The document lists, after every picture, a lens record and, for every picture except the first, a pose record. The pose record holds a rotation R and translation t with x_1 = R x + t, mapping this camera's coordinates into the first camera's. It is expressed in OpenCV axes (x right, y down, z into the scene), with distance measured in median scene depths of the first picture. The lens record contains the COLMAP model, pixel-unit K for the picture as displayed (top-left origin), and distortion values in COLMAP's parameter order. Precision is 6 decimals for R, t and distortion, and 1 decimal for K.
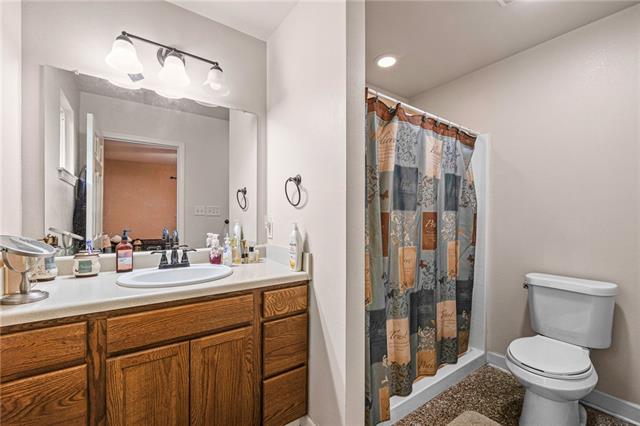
lens RADIAL K [[266.2, 0, 320.0], [0, 266.2, 213.0], [0, 0, 1]] dist [0.002573, 0.000505]
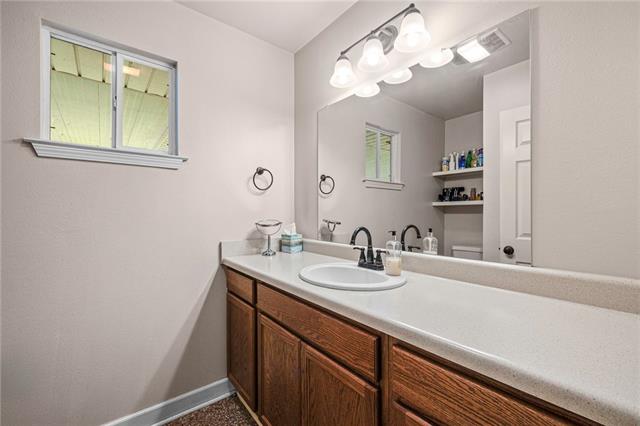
lens RADIAL K [[266.2, 0, 320.0], [0, 266.2, 213.0], [0, 0, 1]] dist [0.002573, 0.000505]
pose [[0.071274, -0.006555, -0.997435, 0.393696], [0.008110, 0.999949, -0.005992, 0.019356], [0.997424, -0.007662, 0.071324, 0.819649]]
